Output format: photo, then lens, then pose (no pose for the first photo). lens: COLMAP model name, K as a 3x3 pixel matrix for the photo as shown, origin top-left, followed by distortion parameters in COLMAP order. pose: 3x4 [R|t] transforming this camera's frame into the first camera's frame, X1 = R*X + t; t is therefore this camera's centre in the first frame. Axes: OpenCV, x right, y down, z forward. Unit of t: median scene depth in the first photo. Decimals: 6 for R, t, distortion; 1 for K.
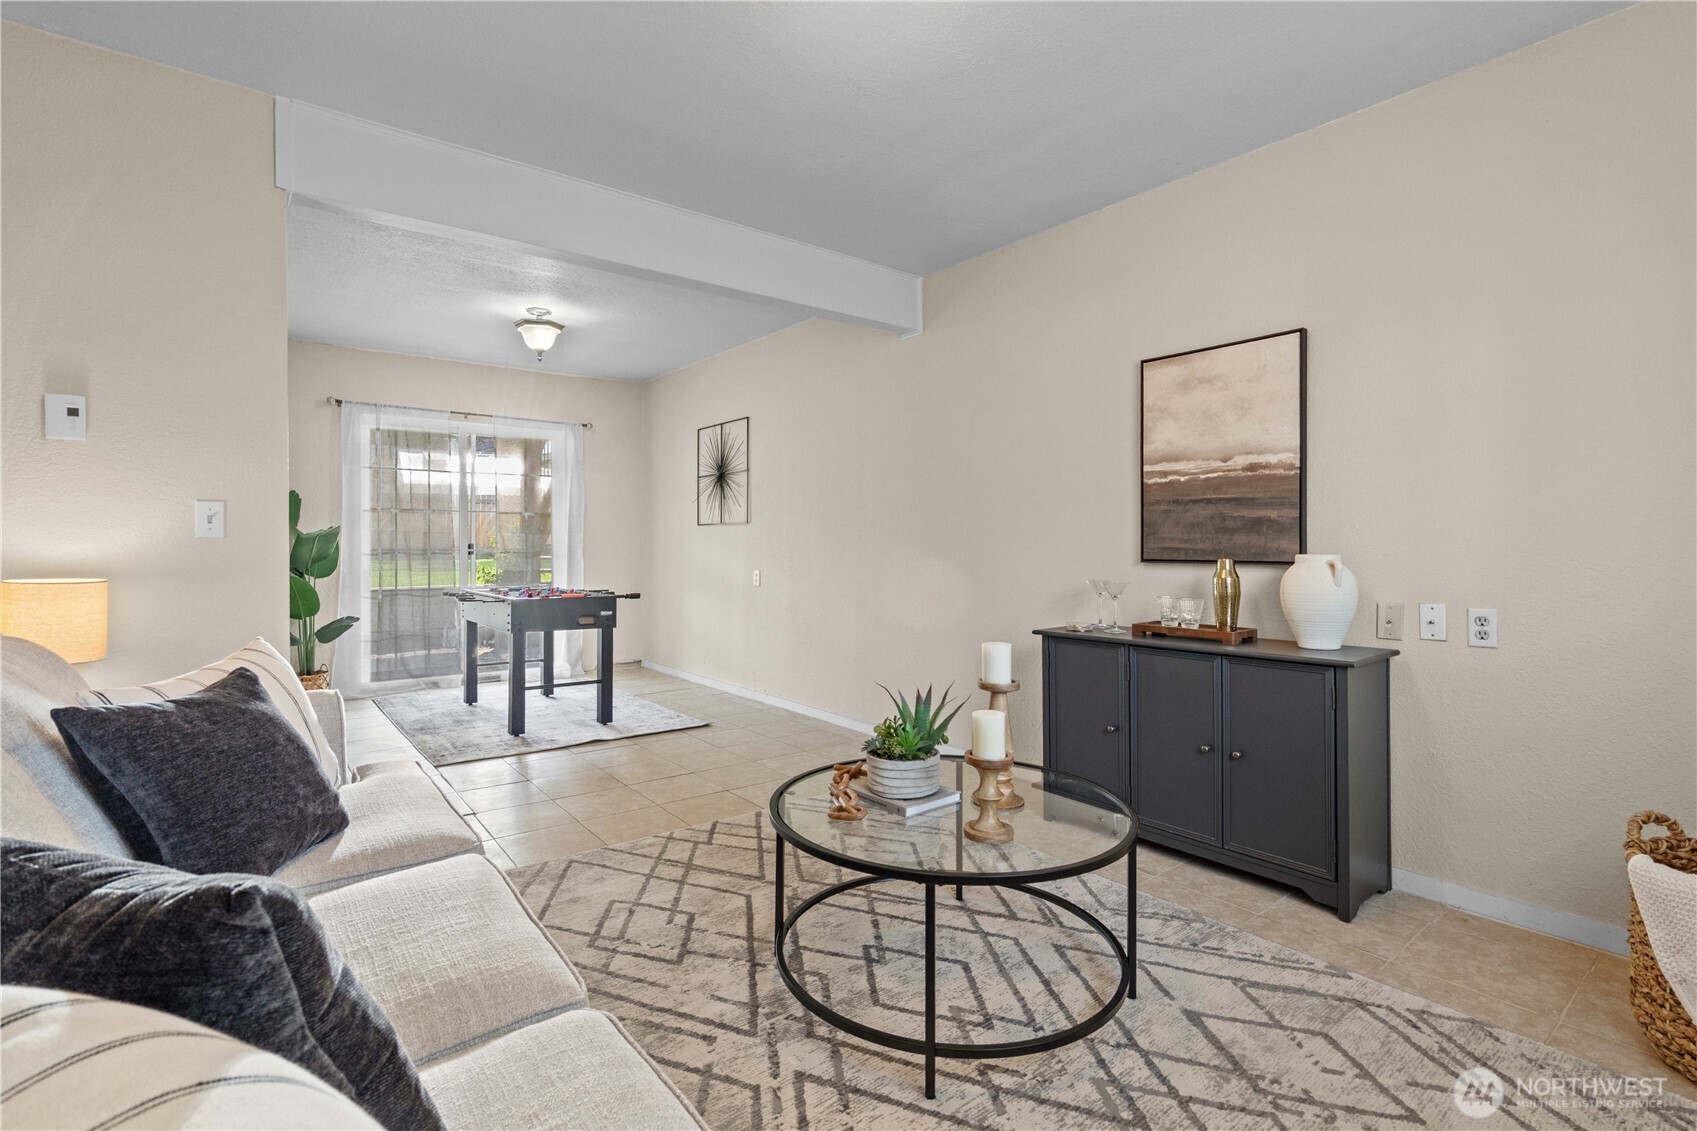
lens RADIAL K [[783.9, 0, 808.0], [0, 783.9, 559.4], [0, 0, 1]] dist [-0.001971, -0.000294]
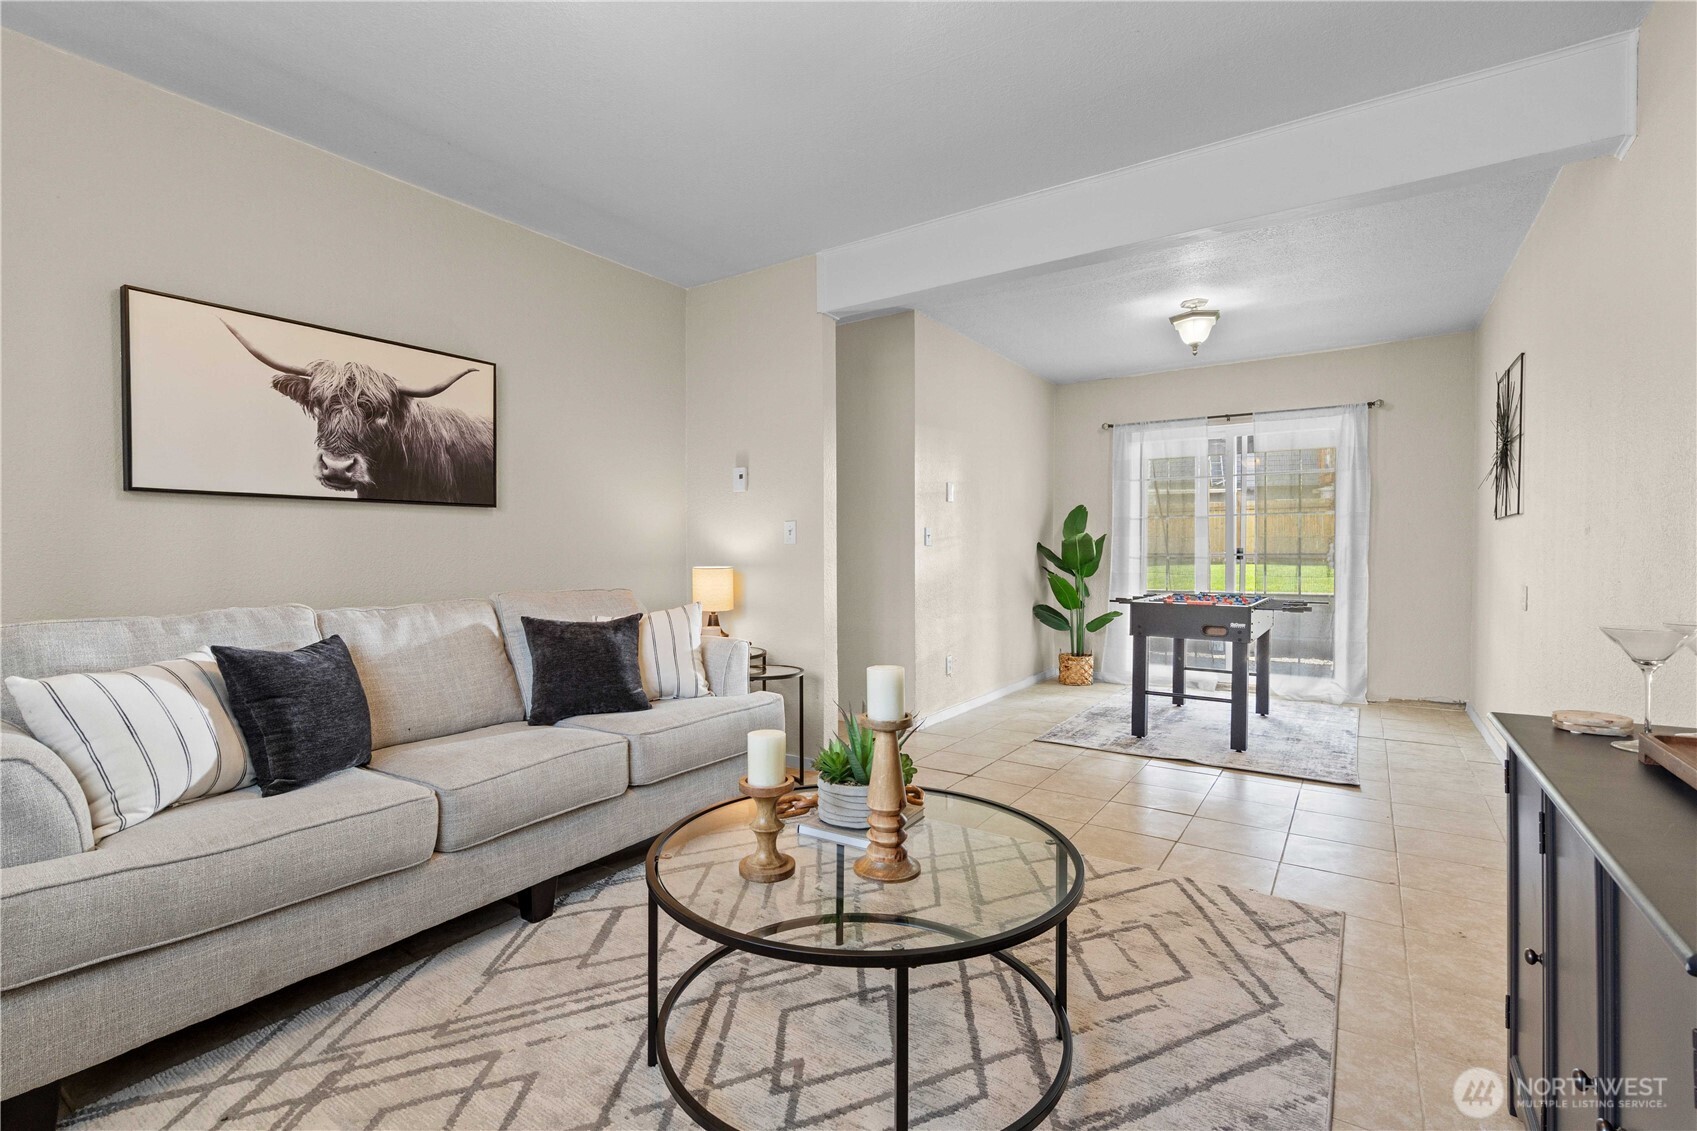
lens RADIAL K [[765.6, 0, 848.5], [0, 765.6, 565.5], [0, 0, 1]] dist [-0.000578, -0.000009]
pose [[0.329515, 0.012811, -0.944063, 0.401555], [-0.015928, 0.999841, 0.008008, 0.001744], [0.944016, 0.012399, 0.329667, 0.300808]]
